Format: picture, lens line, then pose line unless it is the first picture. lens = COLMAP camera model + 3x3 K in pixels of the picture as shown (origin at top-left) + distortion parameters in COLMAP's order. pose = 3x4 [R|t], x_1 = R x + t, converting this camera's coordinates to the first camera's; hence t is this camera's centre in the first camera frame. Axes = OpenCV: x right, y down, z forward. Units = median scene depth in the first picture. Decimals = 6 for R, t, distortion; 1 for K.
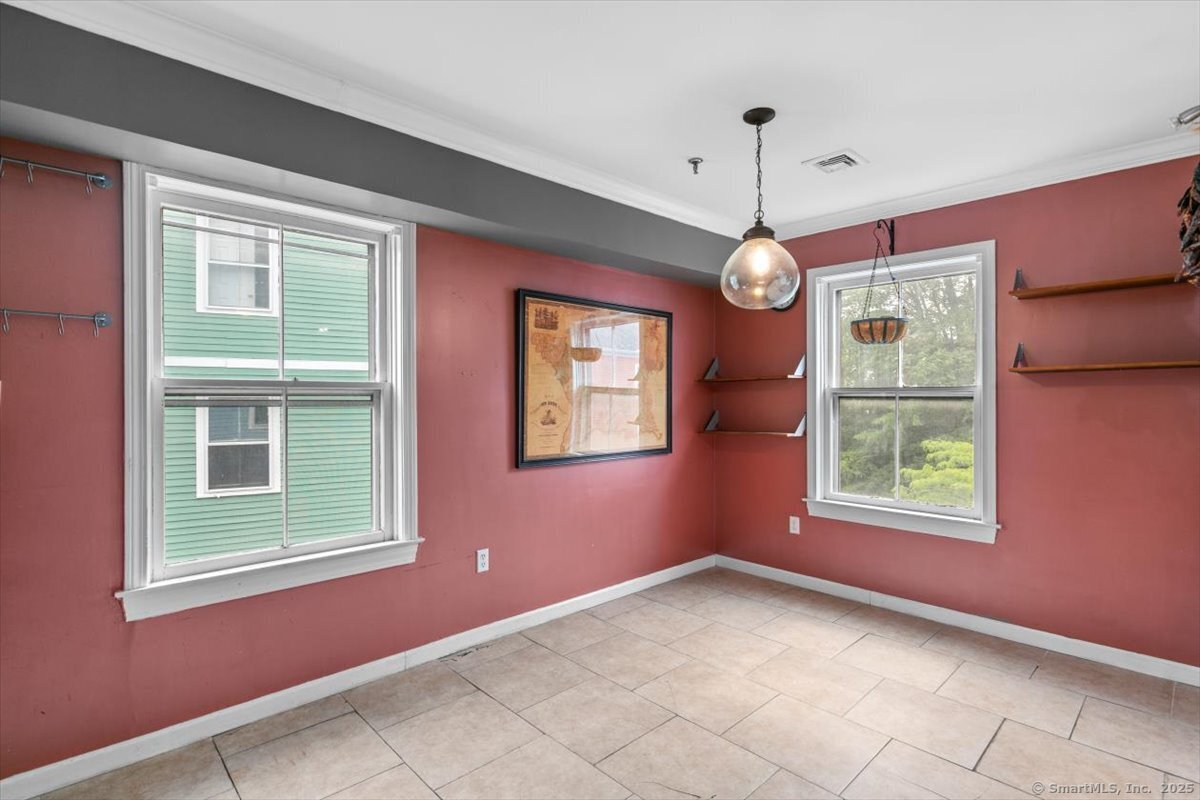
lens RADIAL K [[585.7, 0, 614.4], [0, 585.7, 398.7], [0, 0, 1]] dist [0.012174, 0.000180]
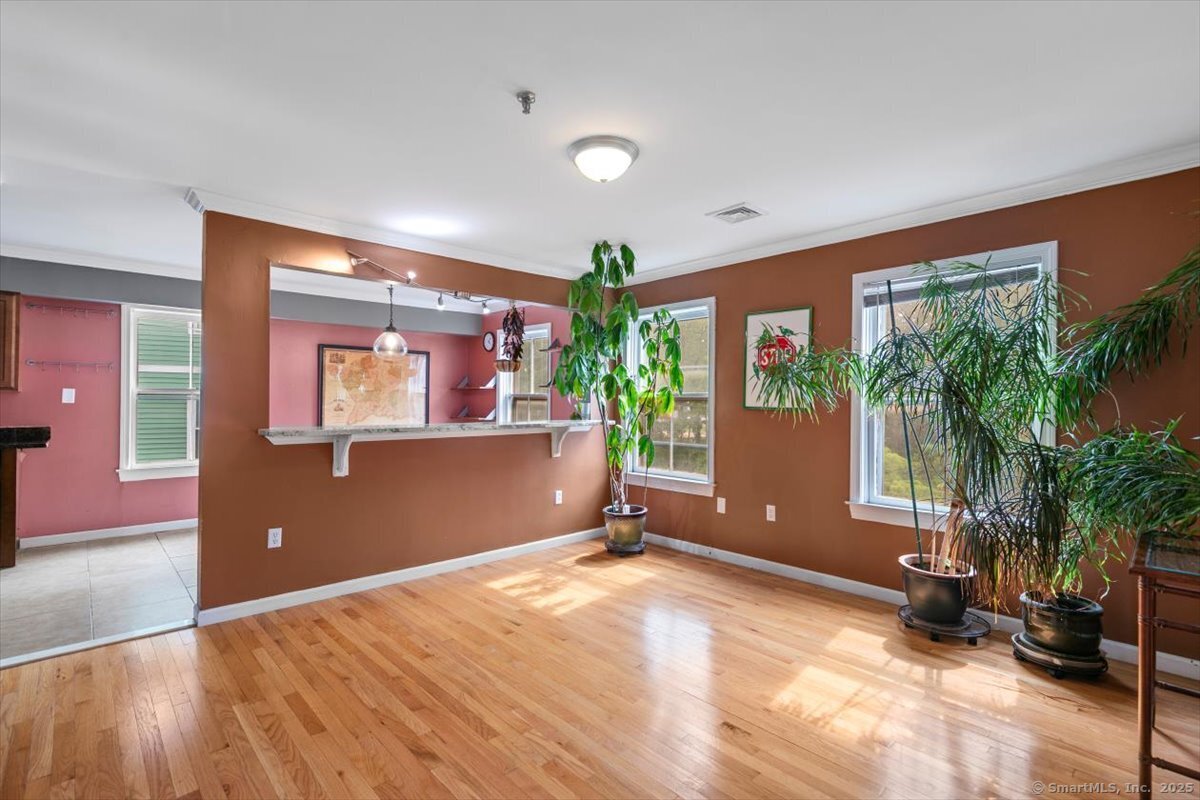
lens RADIAL K [[548.1, 0, 613.4], [0, 548.1, 398.6], [0, 0, 1]] dist [0.002778, 0.000998]
pose [[0.999873, 0.007599, -0.014021, 0.823513], [-0.007678, 0.999955, -0.005591, 0.005300], [0.013978, 0.005697, 0.999886, -0.831895]]
